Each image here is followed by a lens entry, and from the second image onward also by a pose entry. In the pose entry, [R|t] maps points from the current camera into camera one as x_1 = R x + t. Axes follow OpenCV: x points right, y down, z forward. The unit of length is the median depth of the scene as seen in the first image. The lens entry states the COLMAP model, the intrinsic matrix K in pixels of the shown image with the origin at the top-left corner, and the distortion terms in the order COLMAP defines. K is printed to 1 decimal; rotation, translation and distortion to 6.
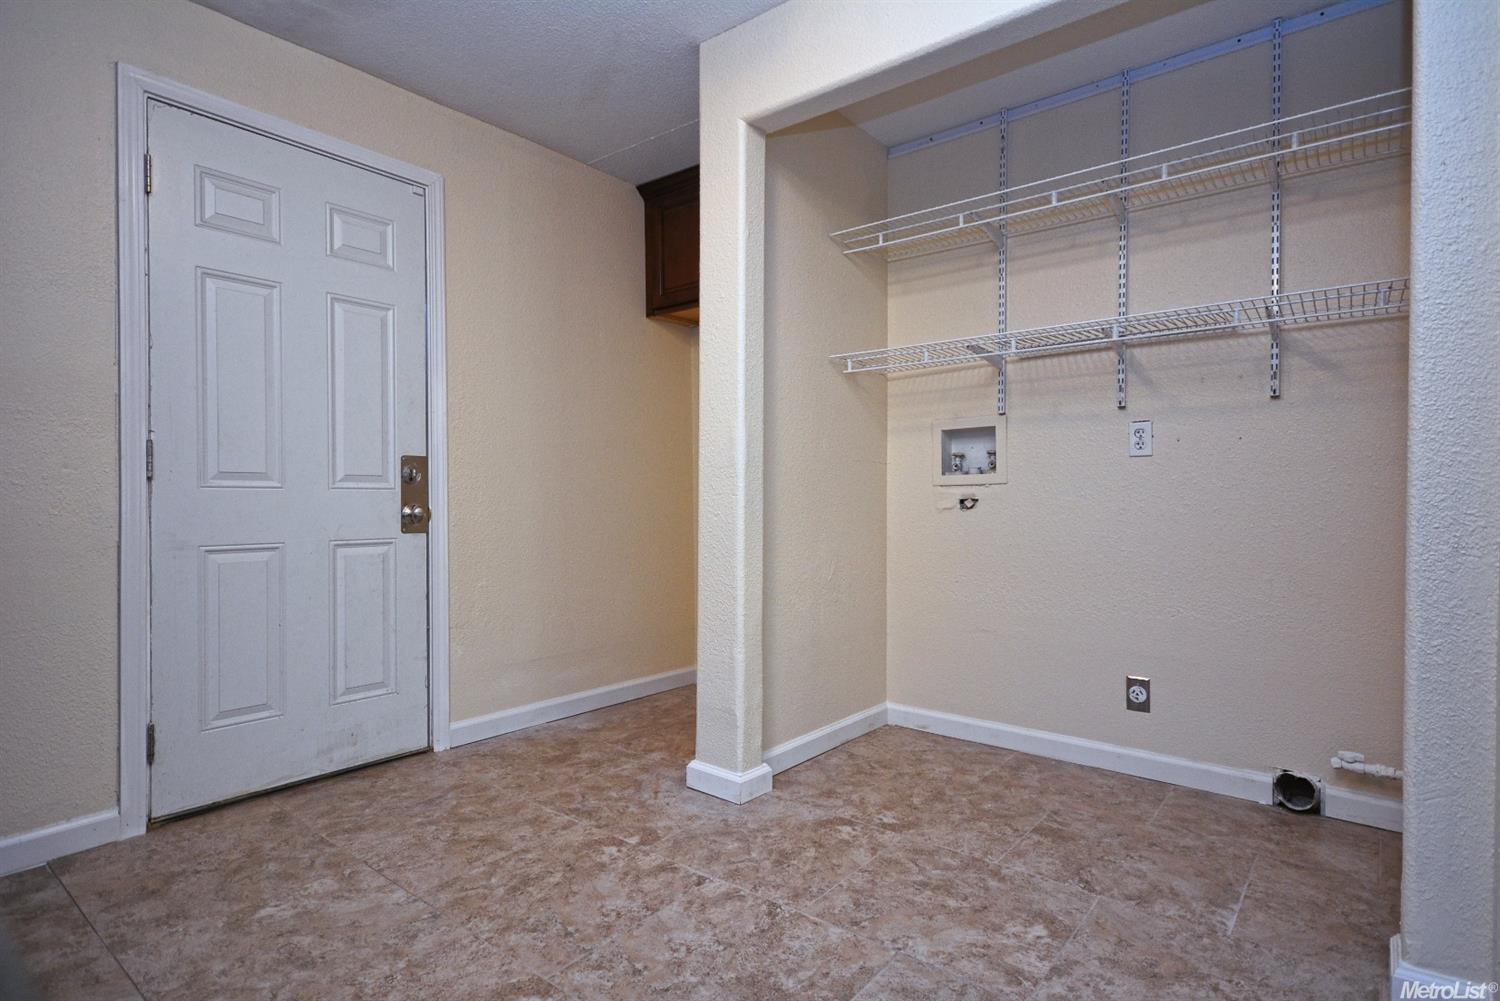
lens RADIAL K [[770.6, 0, 750.0], [0, 770.6, 500.5], [0, 0, 1]] dist [0.012213, -0.000054]
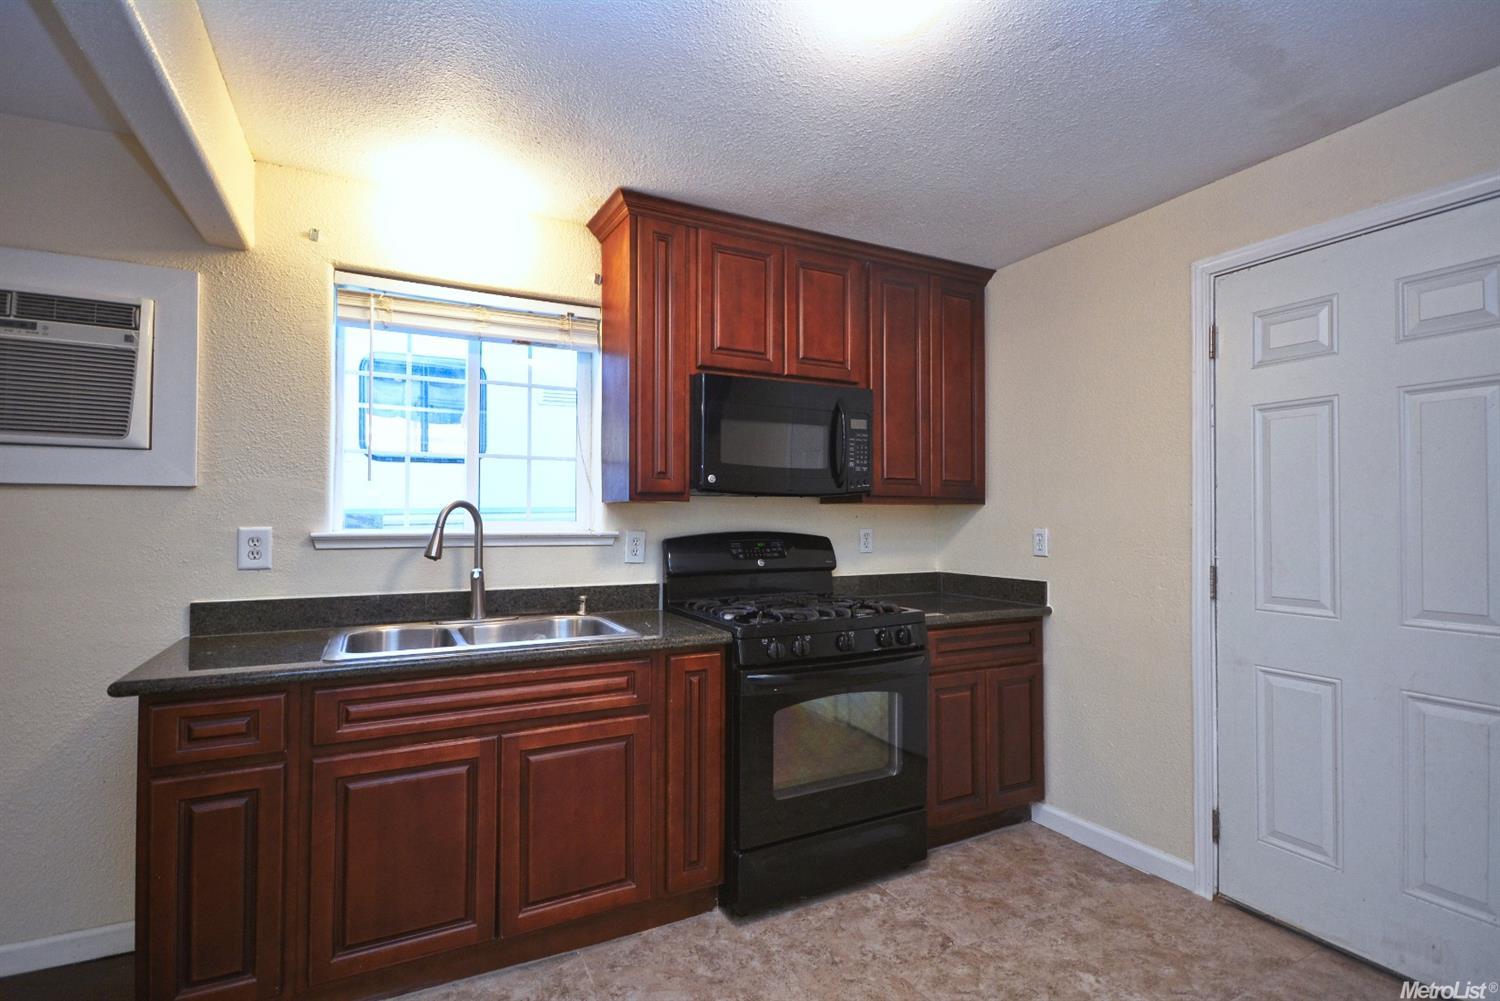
lens RADIAL K [[706.5, 0, 749.9], [0, 706.5, 503.0], [0, 0, 1]] dist [0.005608, -0.000333]
pose [[-0.400757, -0.021218, -0.915939, 0.488717], [-0.007749, 0.999775, -0.019769, -0.144093], [0.916151, -0.000825, -0.400831, 0.773606]]
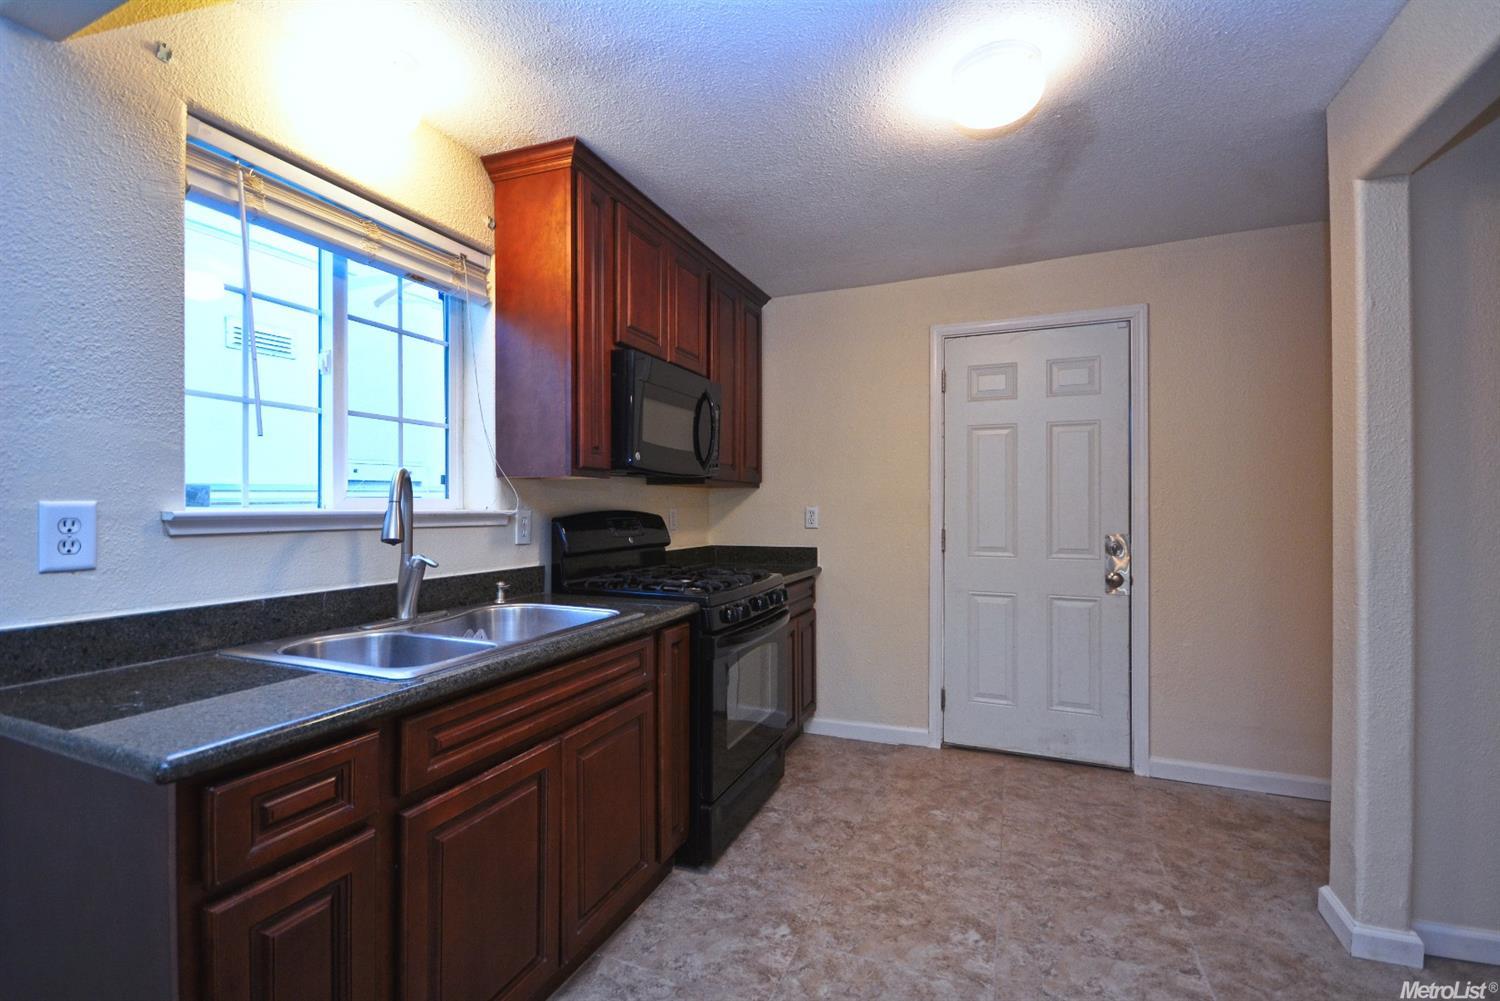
lens RADIAL K [[661.4, 0, 745.8], [0, 661.4, 503.1], [0, 0, 1]] dist [0.001109, -0.001183]
pose [[0.281066, -0.005967, -0.959670, 0.552167], [-0.005561, 0.999954, -0.007847, -0.121898], [0.959672, 0.007542, 0.281020, 0.133165]]
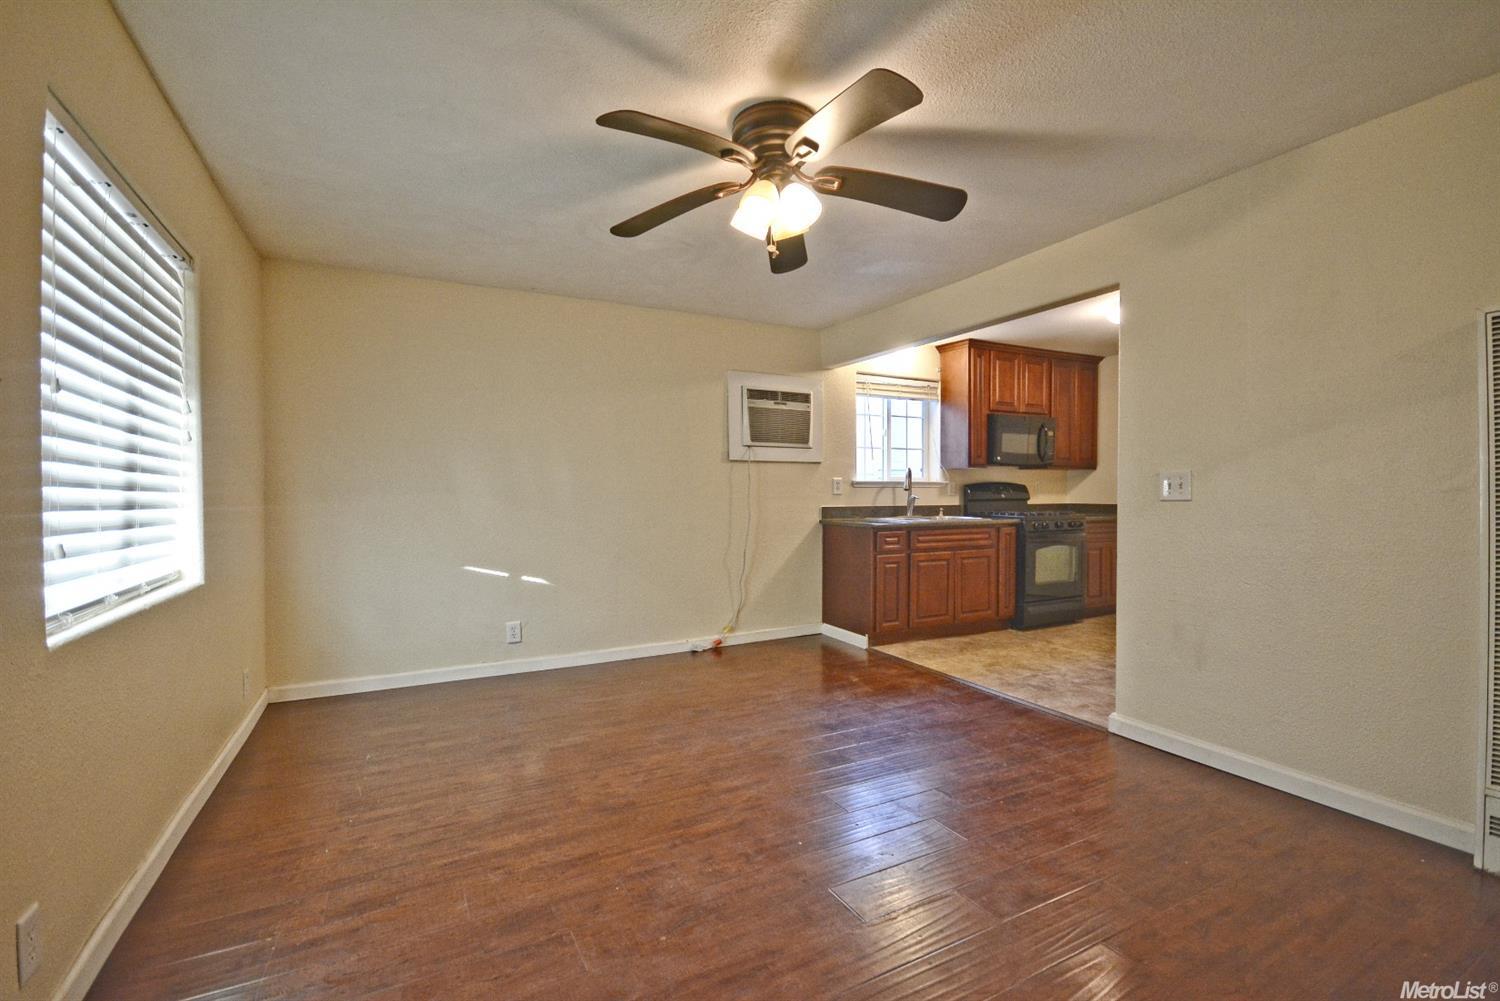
lens RADIAL K [[661.4, 0, 745.8], [0, 661.4, 503.1], [0, 0, 1]] dist [0.001109, -0.001183]
pose [[-0.397002, 0.019253, -0.917616, 2.171246], [-0.005609, 0.999710, 0.023402, -0.088555], [0.917801, 0.014438, -0.396779, 0.381802]]
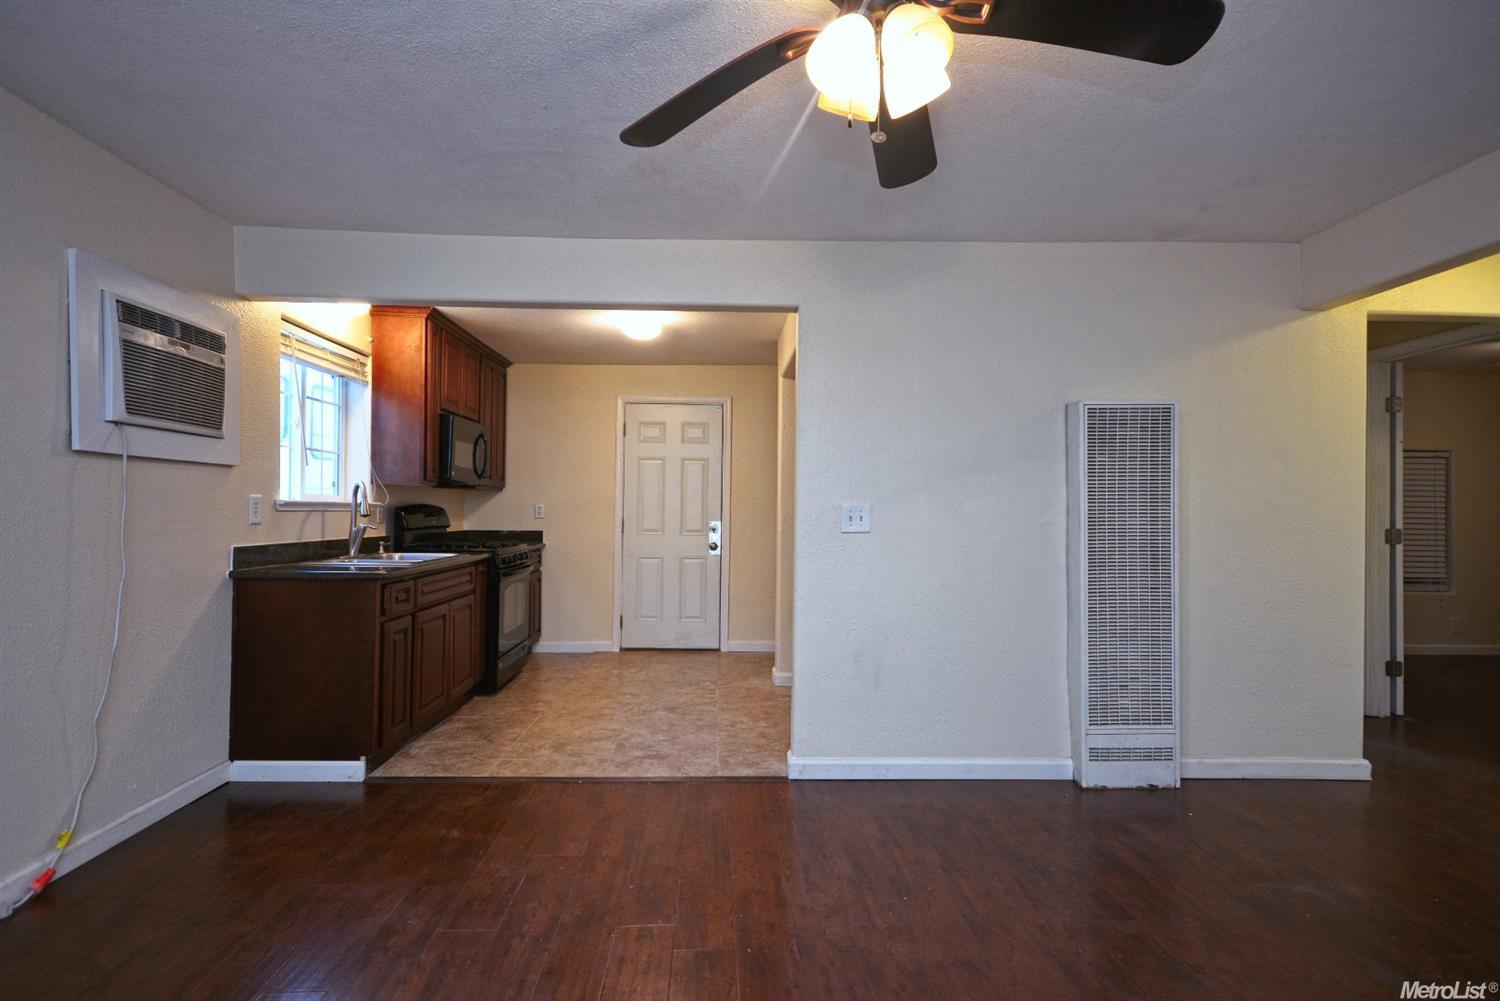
lens RADIAL K [[747.0, 0, 746.0], [0, 747.0, 505.3], [0, 0, 1]] dist [0.001573, -0.000043]
pose [[0.656747, 0.001680, -0.754109, 1.652536], [-0.016352, 0.999794, -0.012014, -0.101470], [0.753934, 0.020221, 0.656639, -0.506626]]
